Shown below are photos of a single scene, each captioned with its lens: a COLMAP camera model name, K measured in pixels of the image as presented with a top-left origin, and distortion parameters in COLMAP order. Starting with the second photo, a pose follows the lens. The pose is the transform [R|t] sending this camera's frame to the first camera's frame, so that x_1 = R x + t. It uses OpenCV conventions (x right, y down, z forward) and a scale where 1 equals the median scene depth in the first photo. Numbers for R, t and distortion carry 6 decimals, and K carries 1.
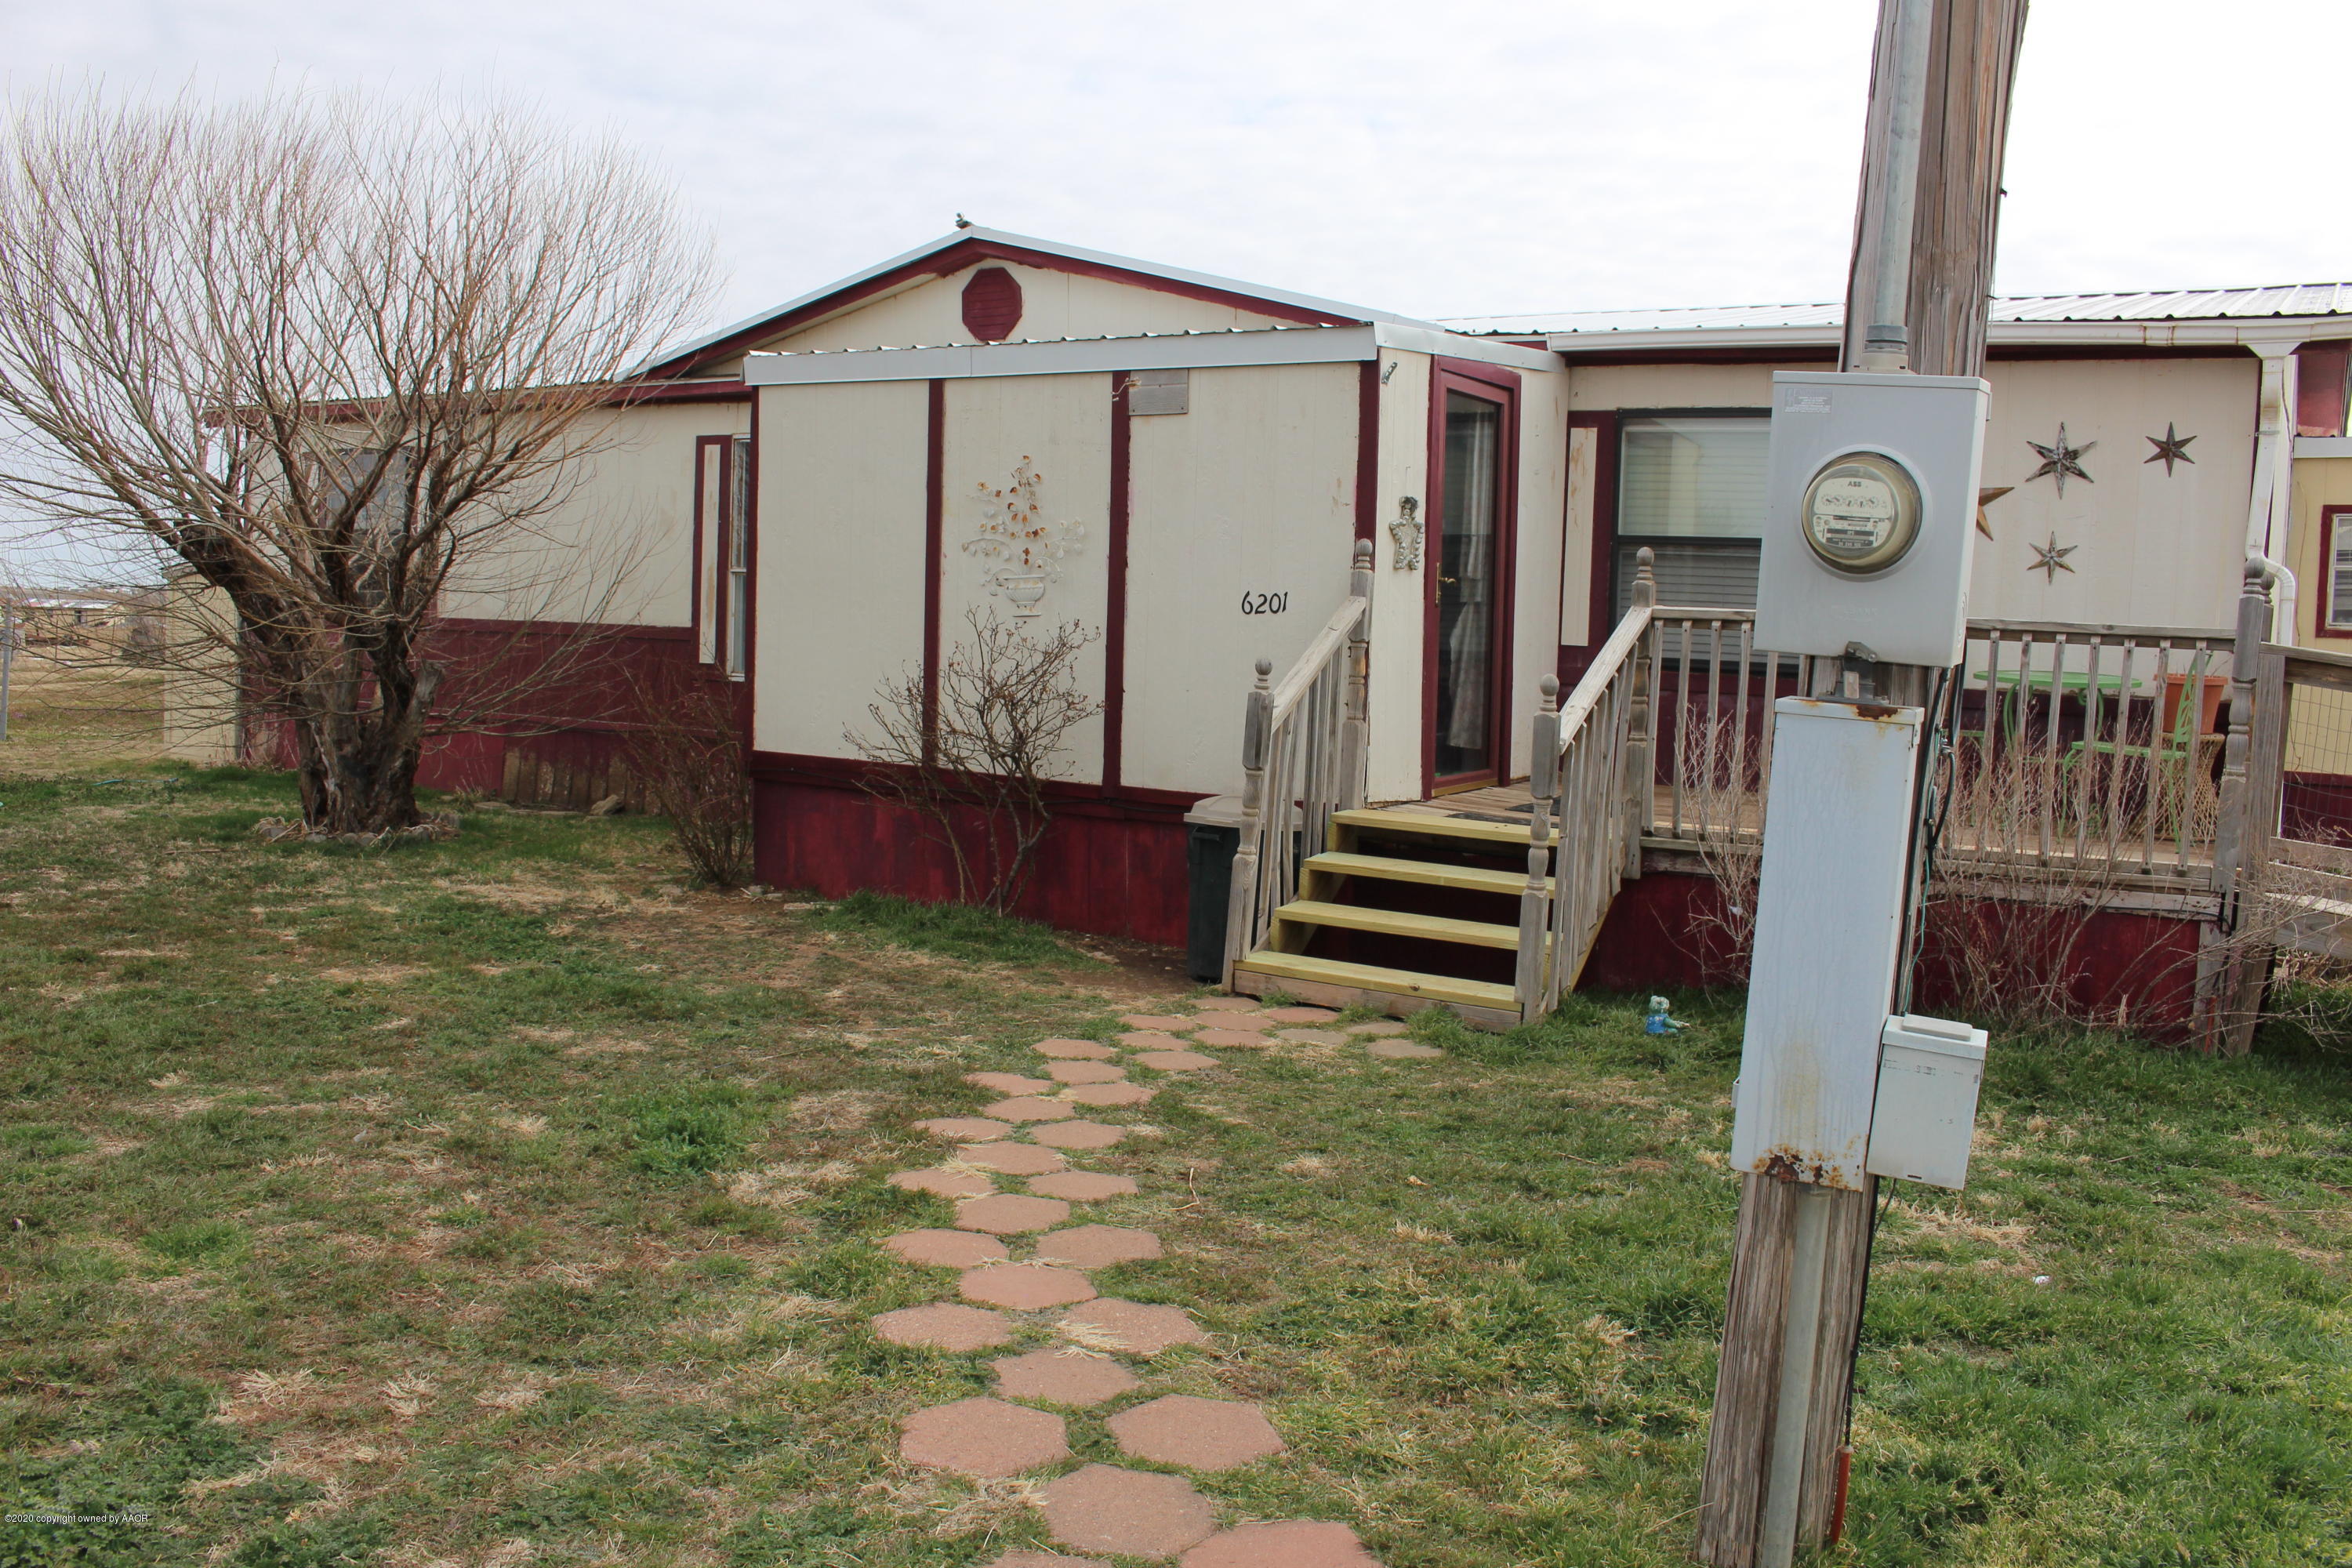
lens RADIAL K [[1941.4, 0, 1176.0], [0, 1941.4, 784.0], [0, 0, 1]] dist [-0.161136, 0.130819]
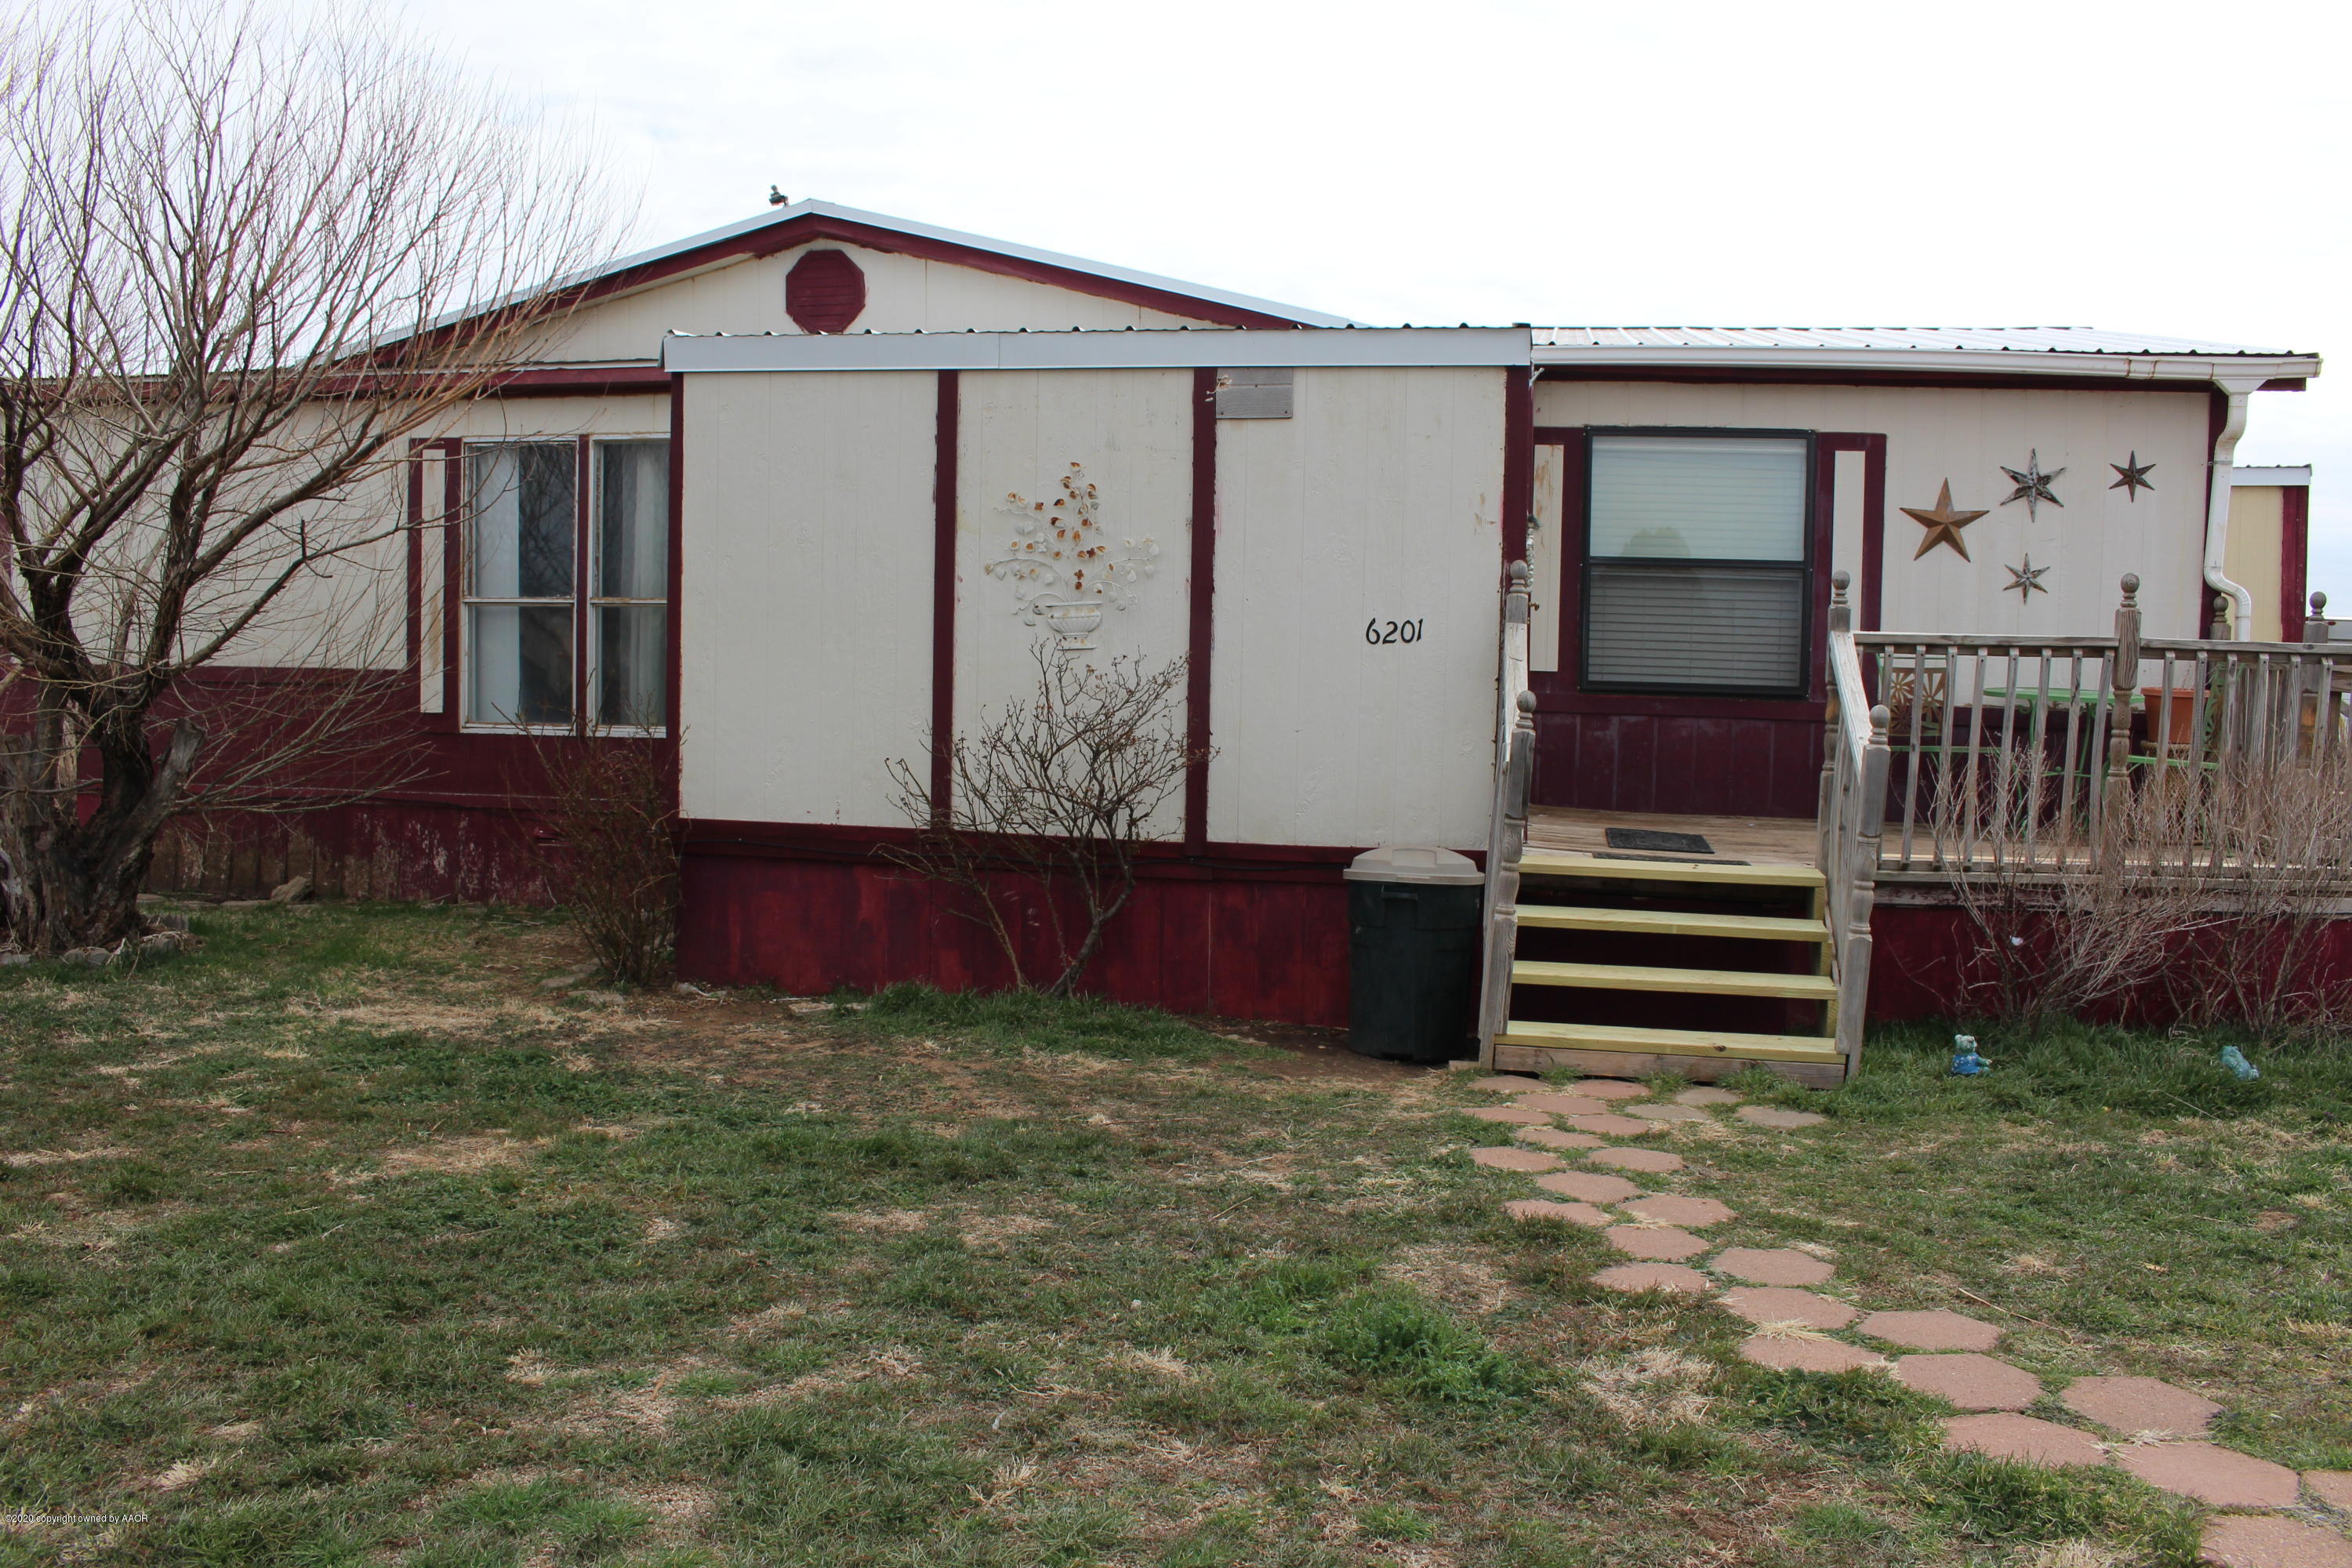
lens RADIAL K [[1941.4, 0, 1176.0], [0, 1941.4, 784.0], [0, 0, 1]] dist [-0.161136, 0.130819]
pose [[0.938226, -0.038458, 0.343879, -0.344814], [0.042840, 0.999069, -0.005149, -0.021558], [-0.343361, 0.019563, 0.939000, 0.185688]]
